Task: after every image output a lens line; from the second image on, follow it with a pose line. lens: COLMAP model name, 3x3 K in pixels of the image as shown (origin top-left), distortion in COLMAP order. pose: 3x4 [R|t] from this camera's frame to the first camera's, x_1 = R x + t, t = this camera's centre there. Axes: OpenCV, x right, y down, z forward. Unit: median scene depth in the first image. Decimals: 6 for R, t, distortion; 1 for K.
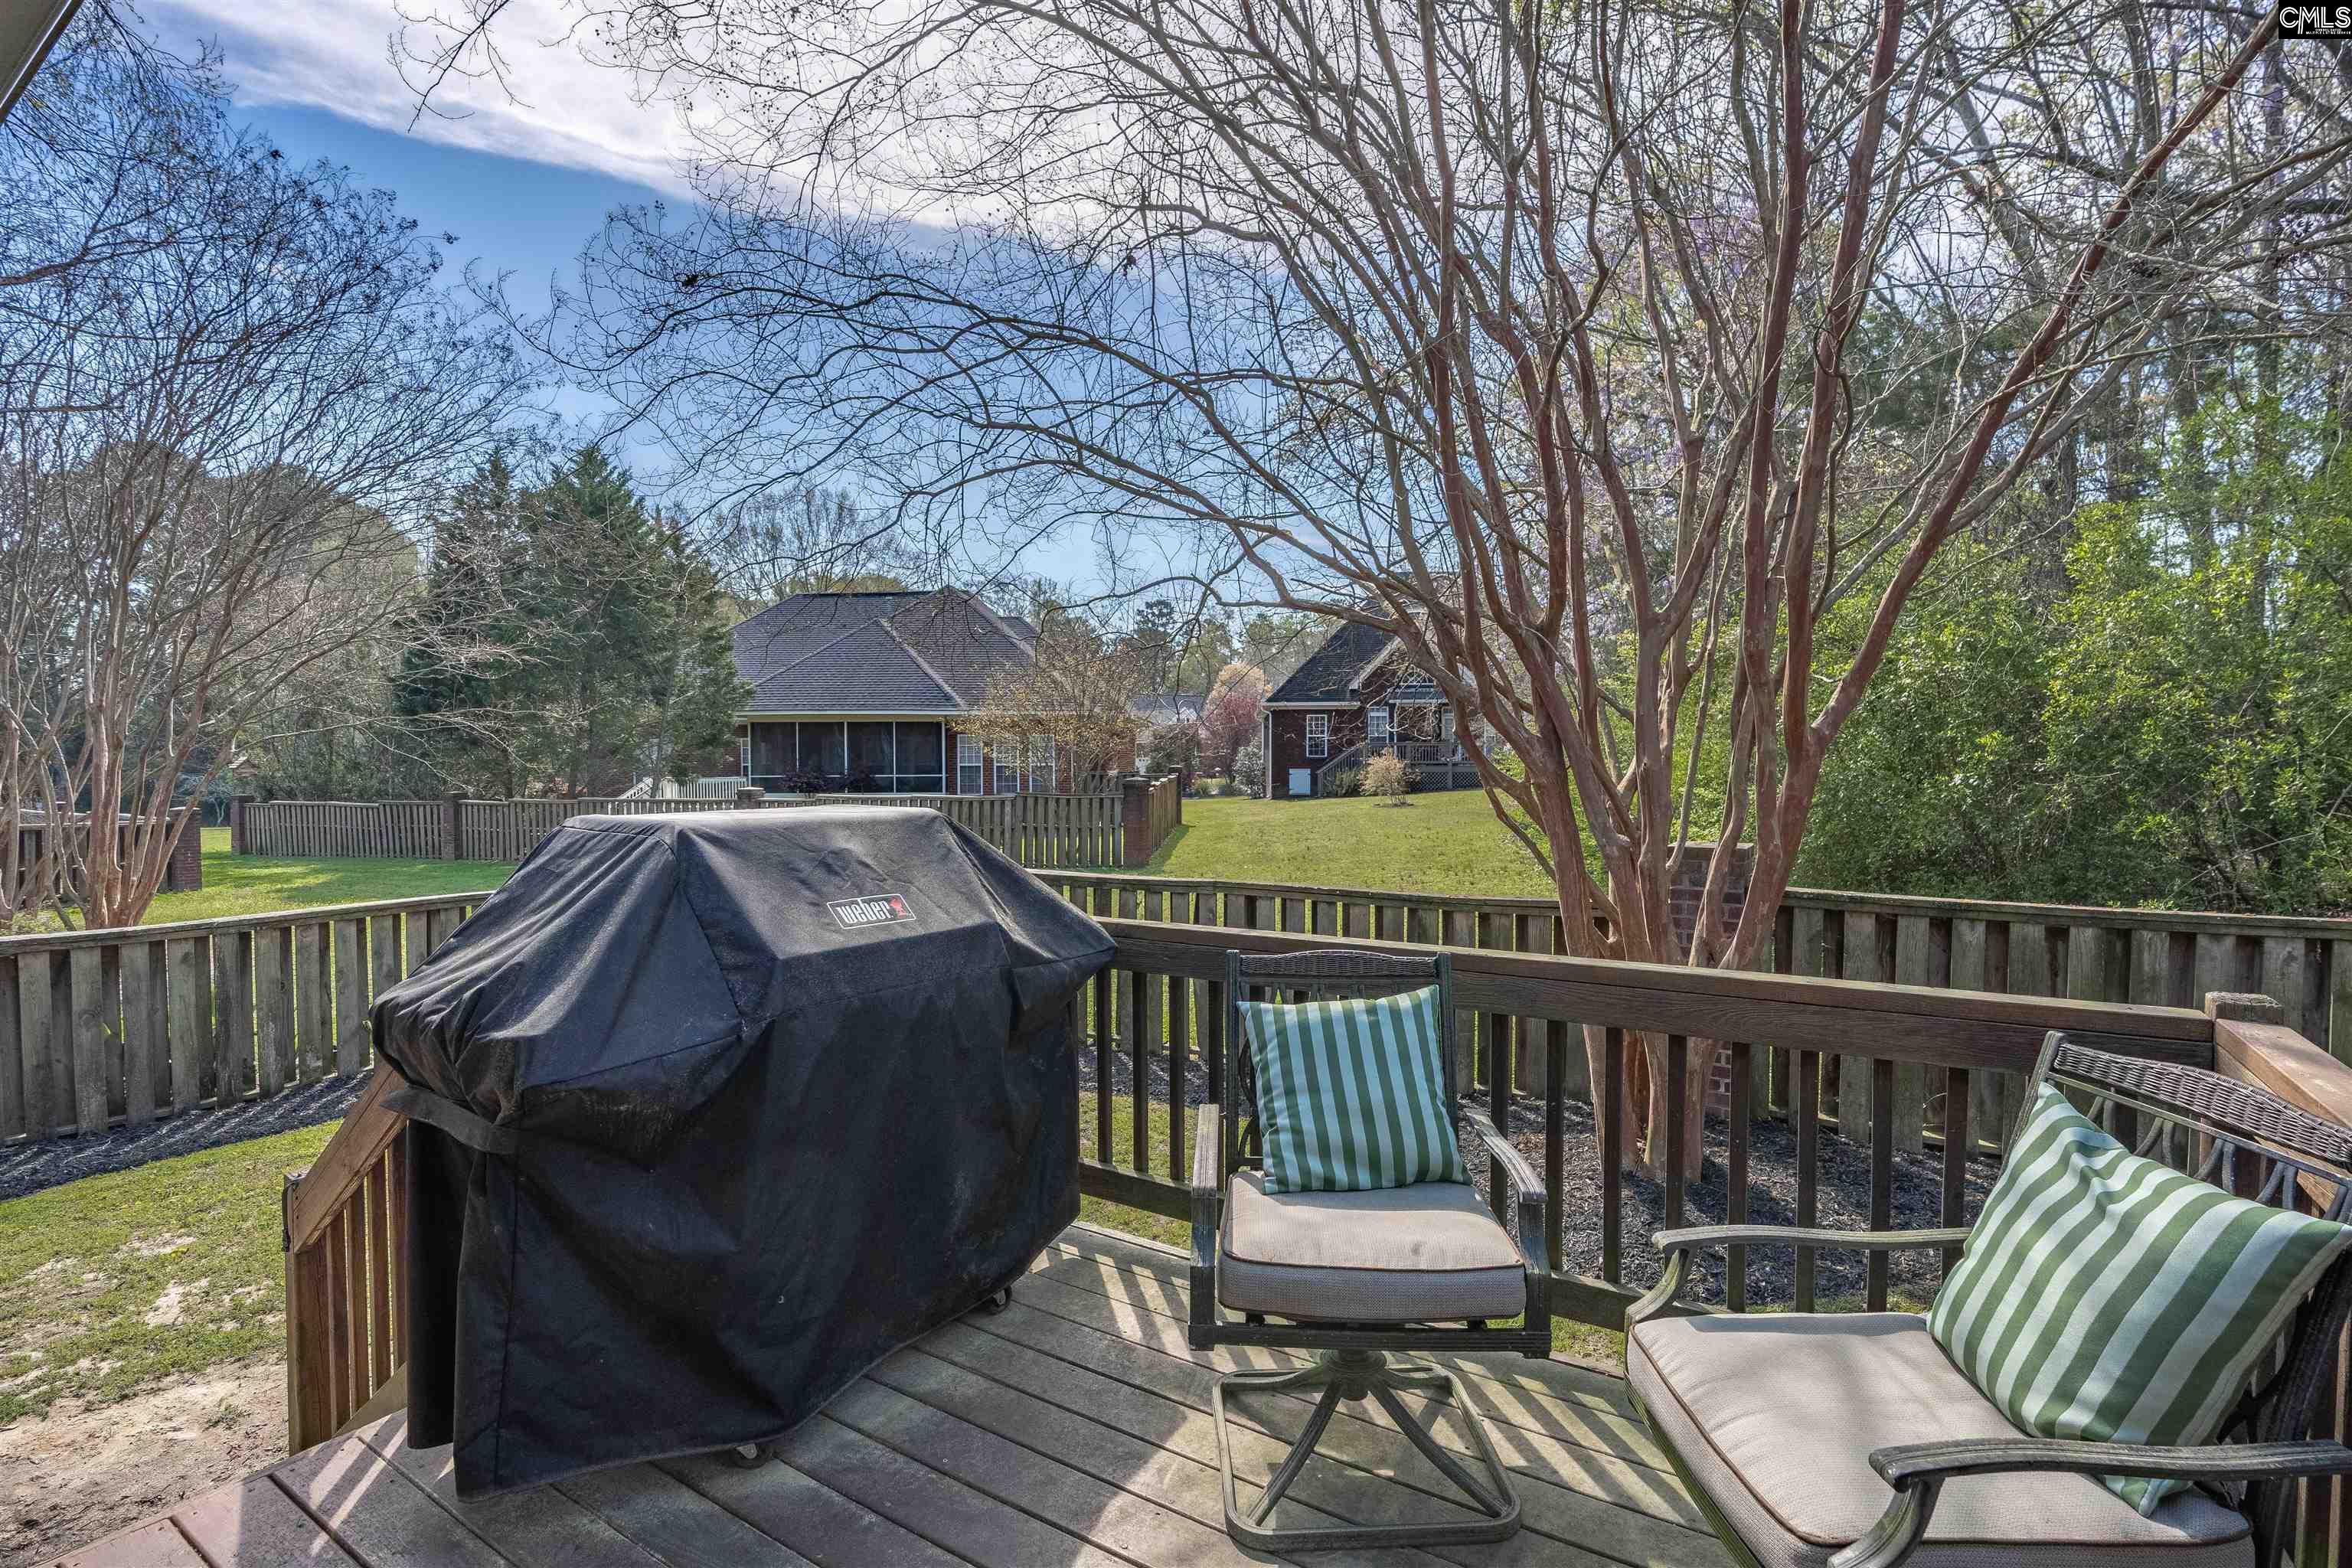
lens RADIAL K [[1105.4, 0, 1177.6], [0, 1105.4, 782.6], [0, 0, 1]] dist [-0.022098, -0.000046]
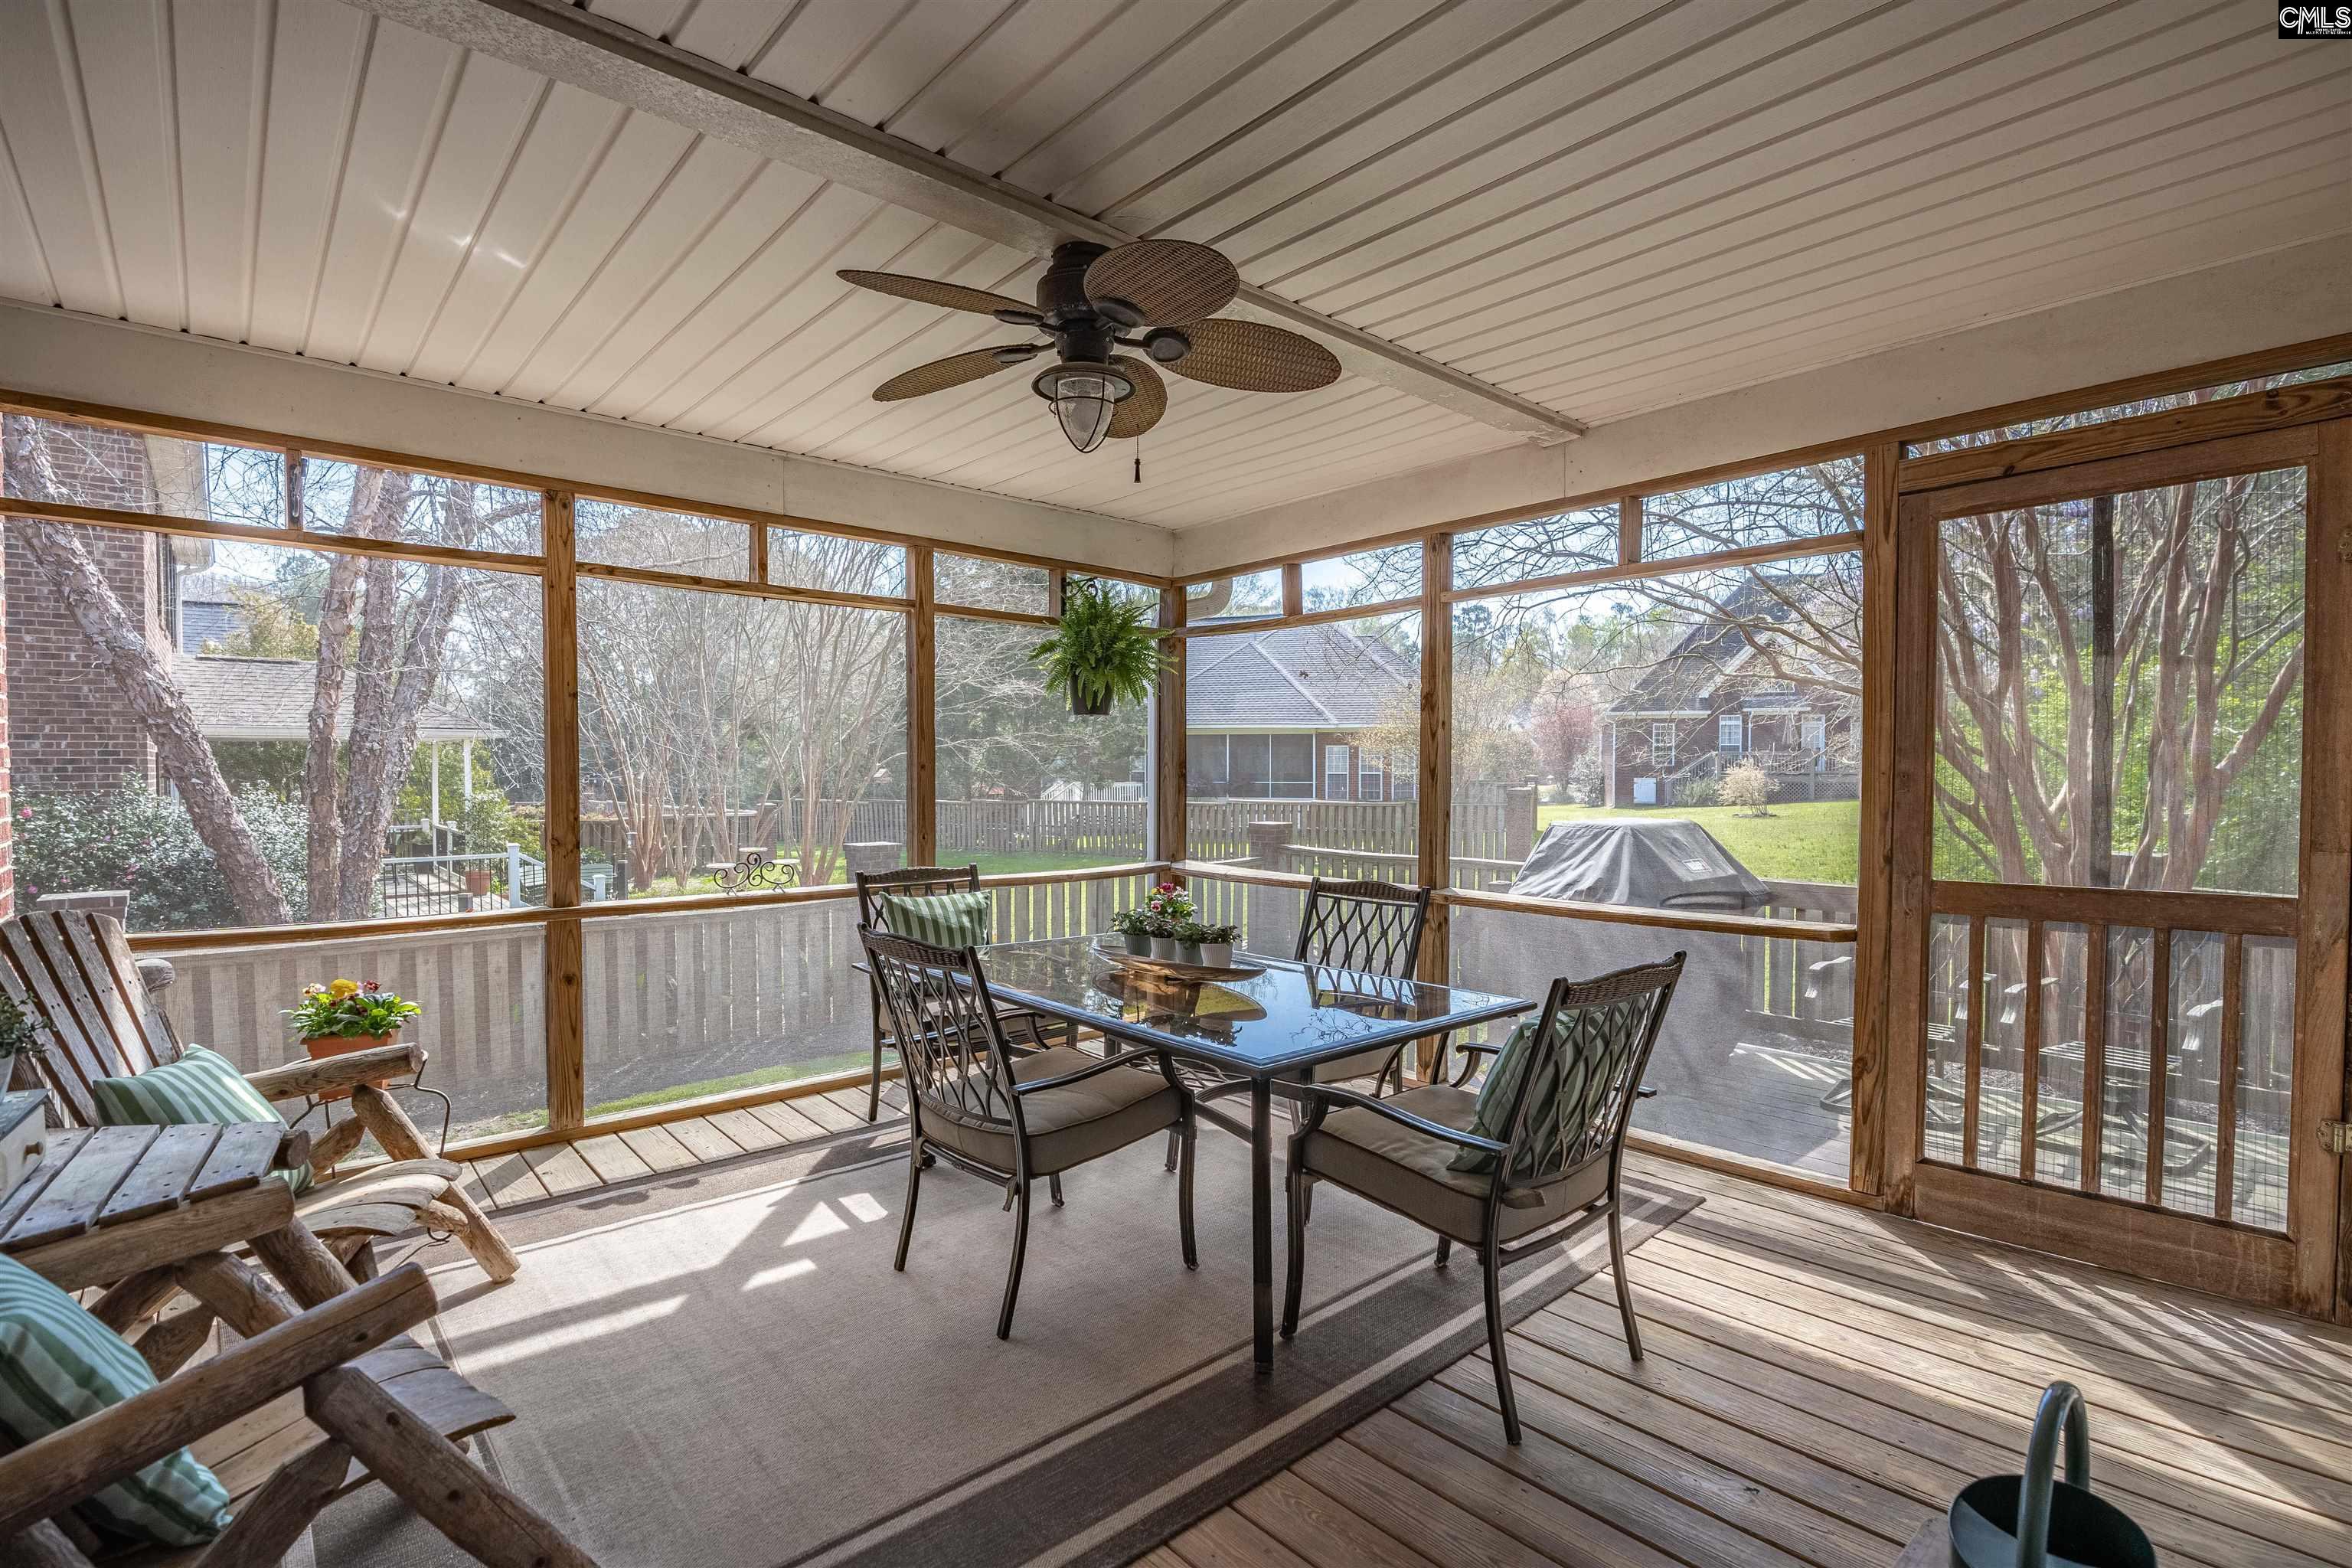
lens RADIAL K [[1105.4, 0, 1173.7], [0, 1105.4, 794.3], [0, 0, 1]] dist [-0.022098, -0.000046]
pose [[0.964439, 0.009409, -0.264140, -0.055041], [-0.007529, 0.999939, 0.008131, -0.003175], [0.264200, -0.005854, 0.964450, -0.111371]]
